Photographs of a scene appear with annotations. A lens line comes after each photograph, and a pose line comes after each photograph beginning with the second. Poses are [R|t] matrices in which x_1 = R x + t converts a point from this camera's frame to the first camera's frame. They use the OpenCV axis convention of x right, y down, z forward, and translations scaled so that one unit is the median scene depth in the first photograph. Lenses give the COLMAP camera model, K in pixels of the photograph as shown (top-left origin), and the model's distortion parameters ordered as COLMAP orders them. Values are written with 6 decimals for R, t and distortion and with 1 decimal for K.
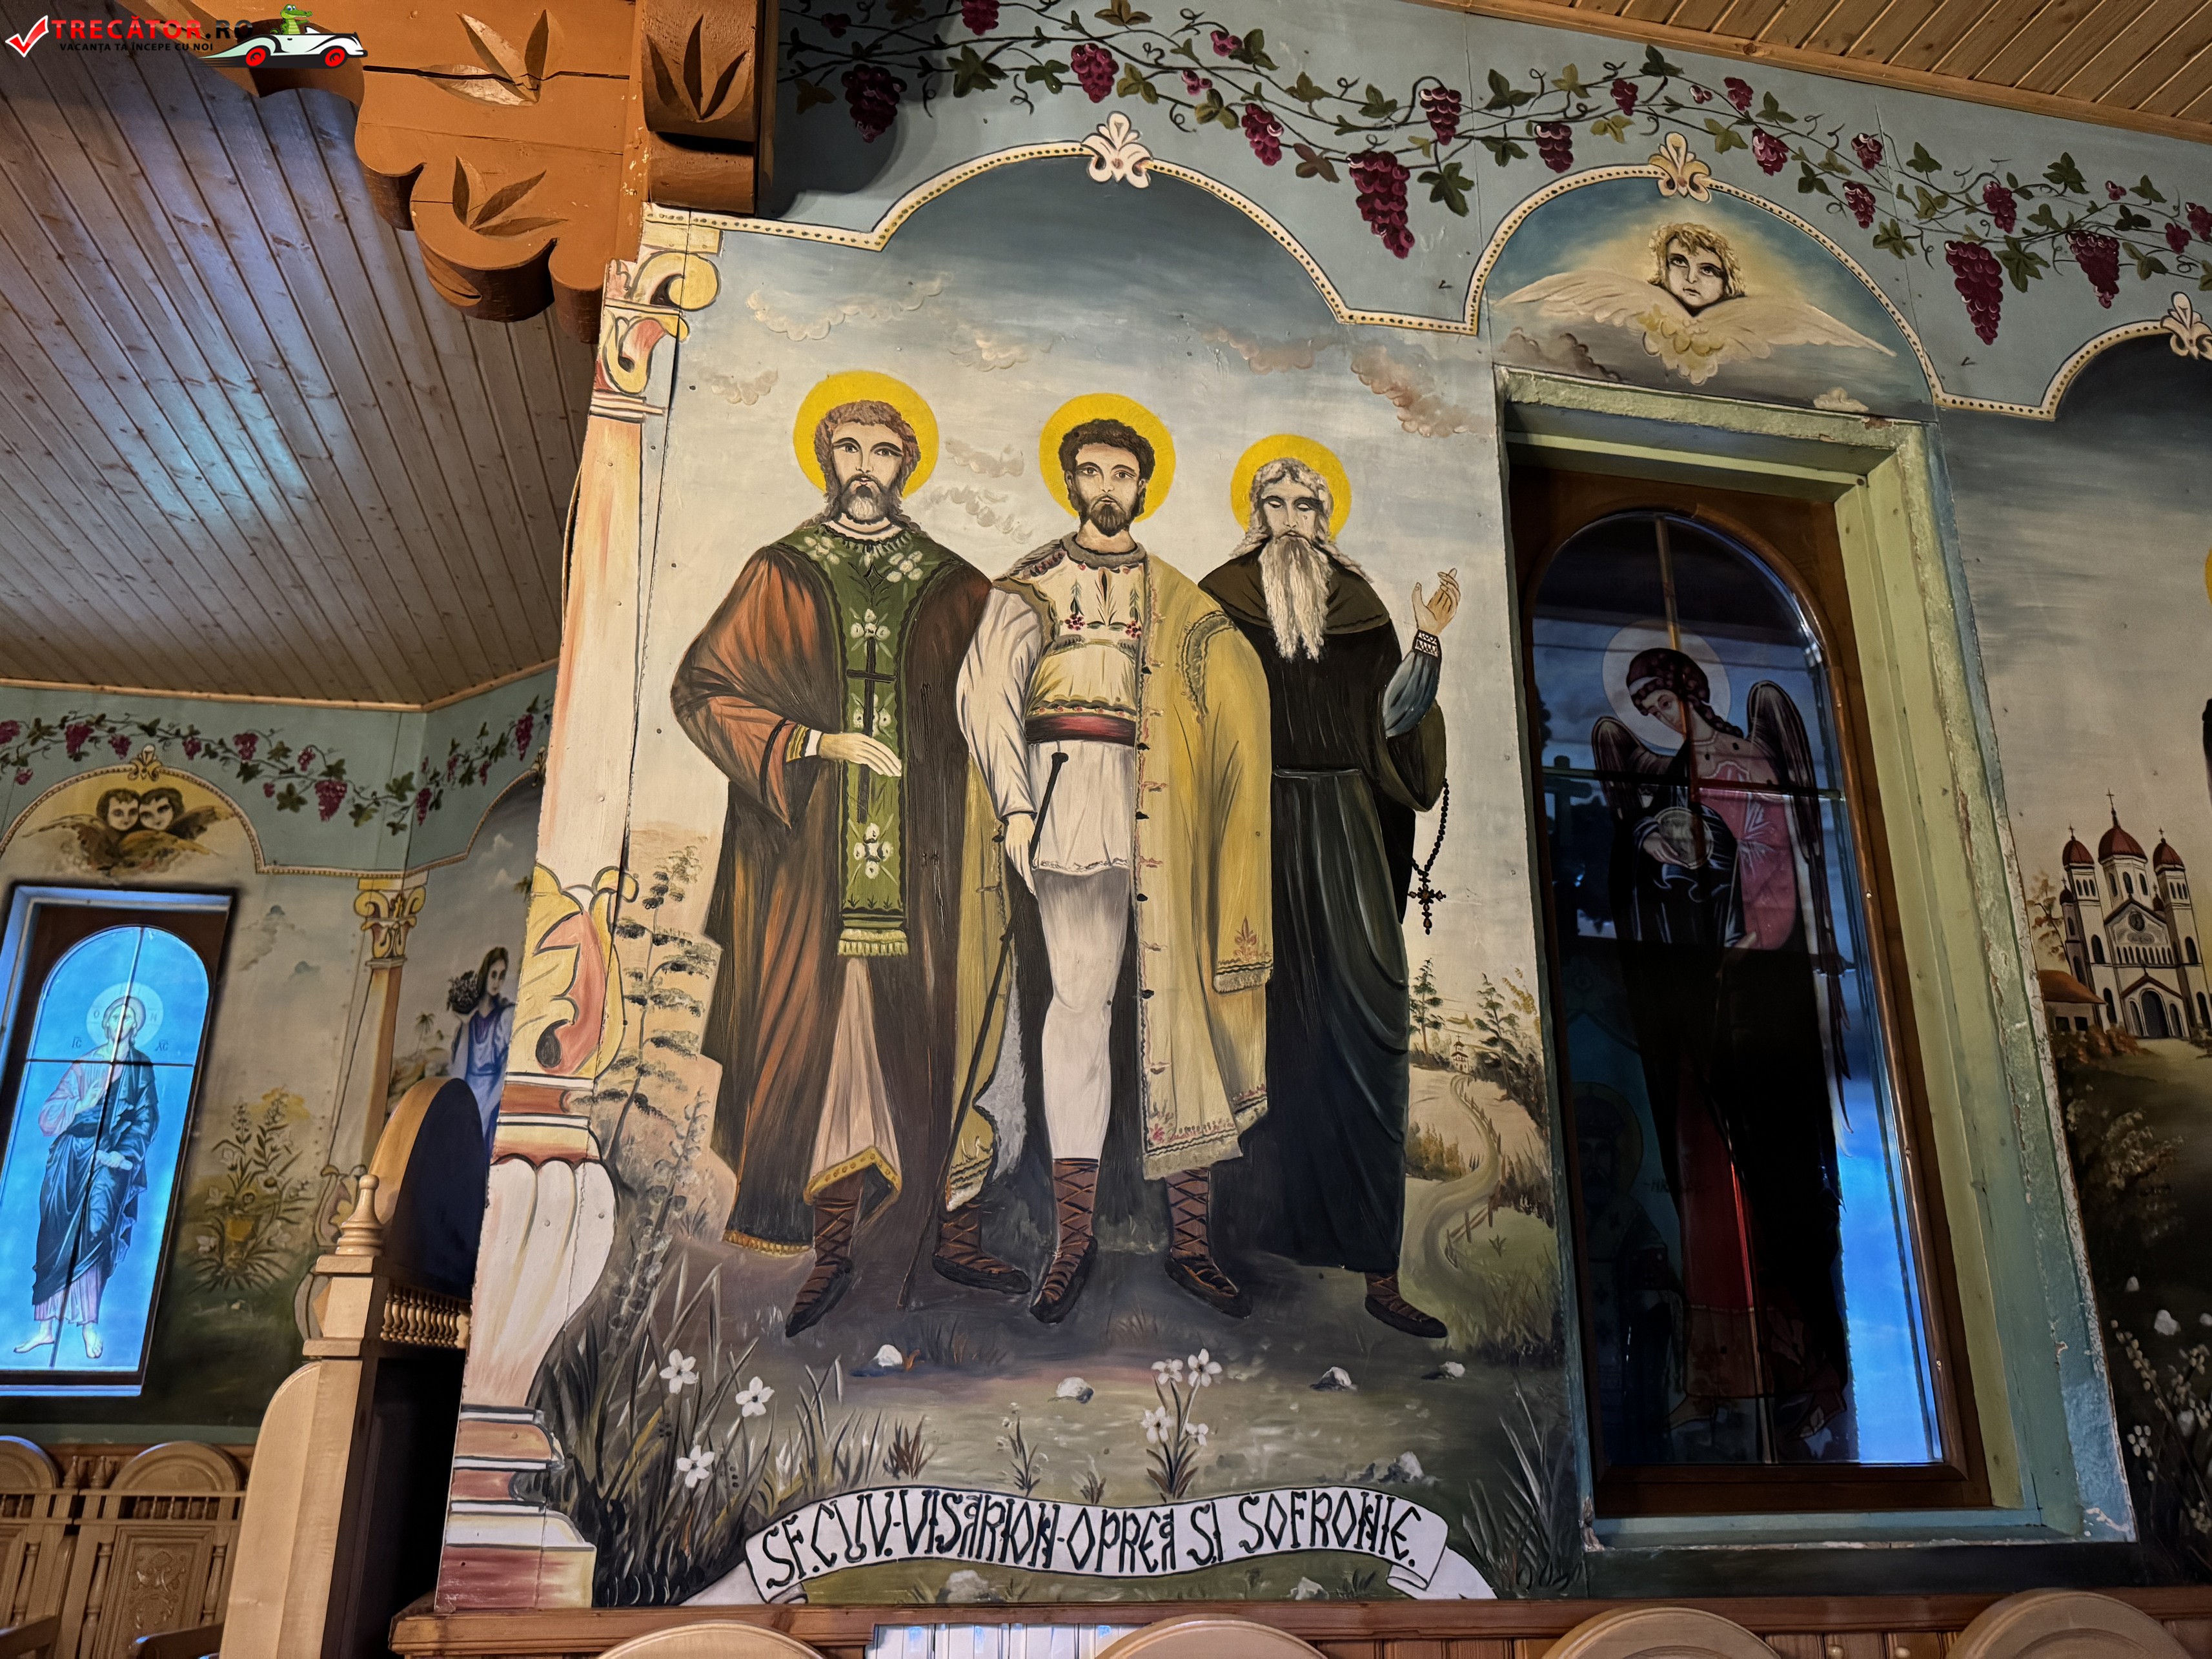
lens RADIAL K [[1567.8, 0, 1107.0], [0, 1567.8, 833.6], [0, 0, 1]] dist [0.032669, -0.041042]
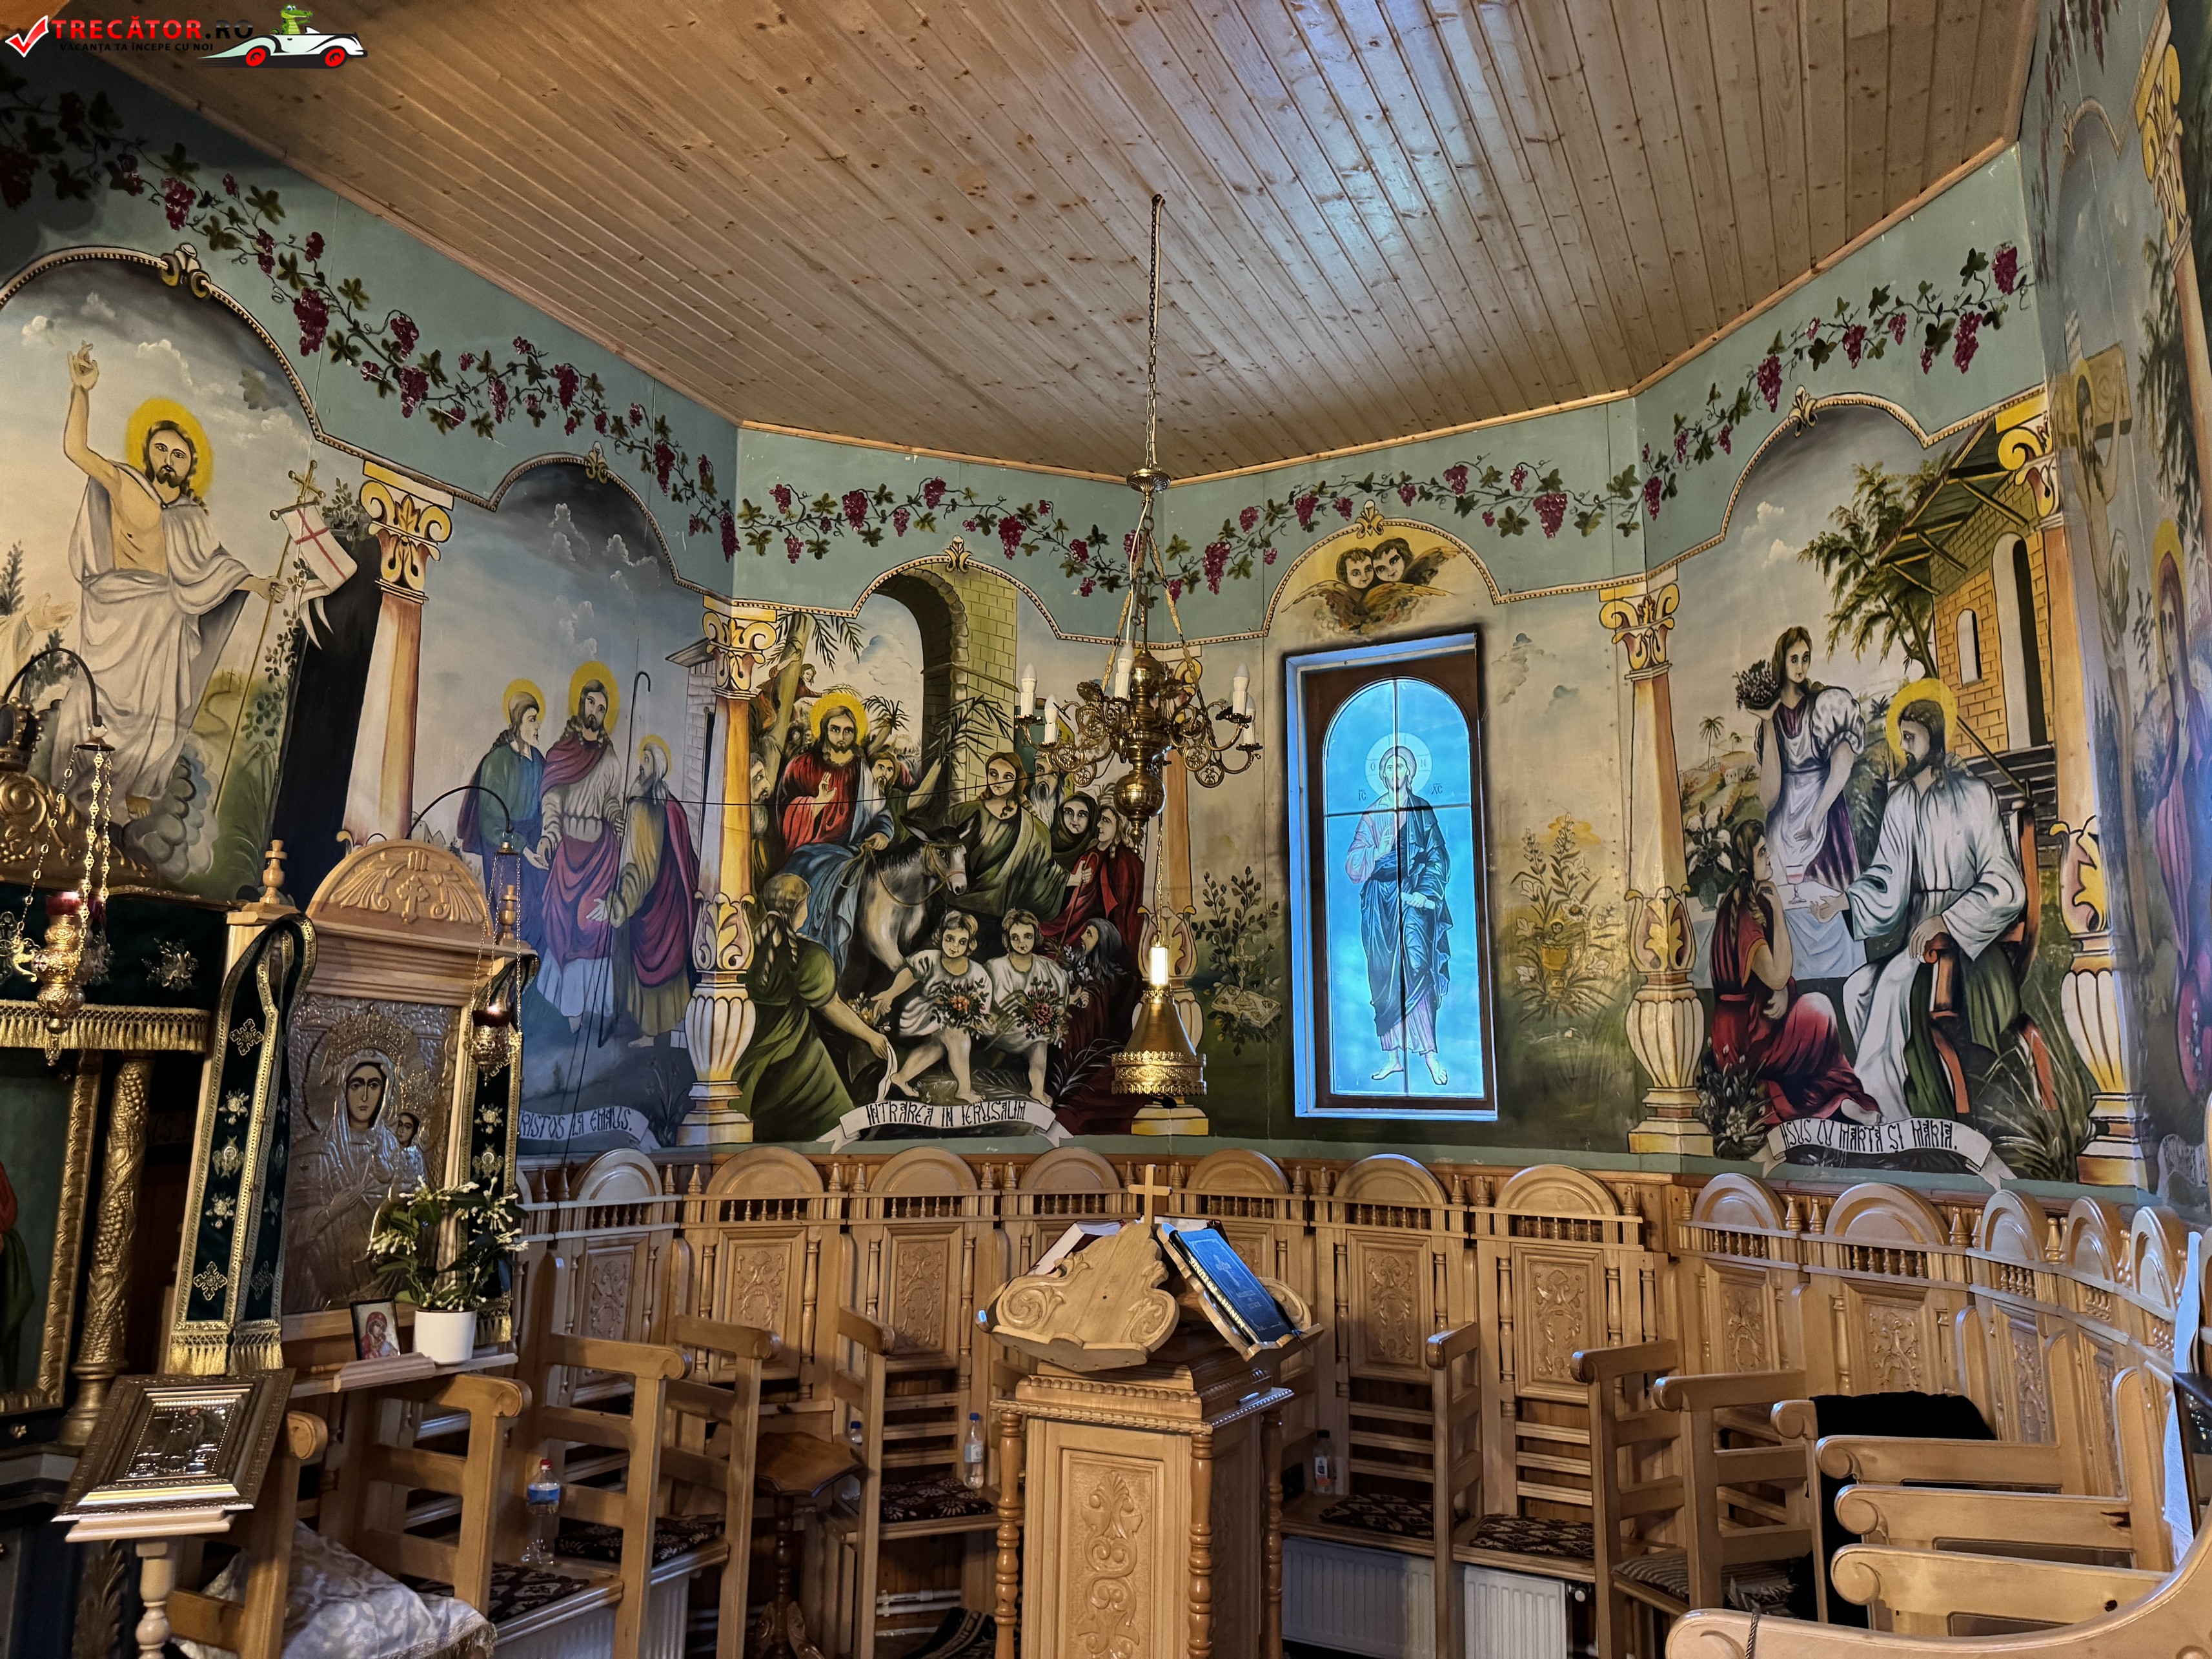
lens RADIAL K [[1567.8, 0, 1105.5], [0, 1567.8, 816.5], [0, 0, 1]] dist [0.032669, -0.041042]
pose [[0.788858, -0.101425, -0.606148, -0.158642], [0.187173, 0.979083, 0.079765, 0.031655], [0.585379, -0.176378, 0.791342, 0.071877]]
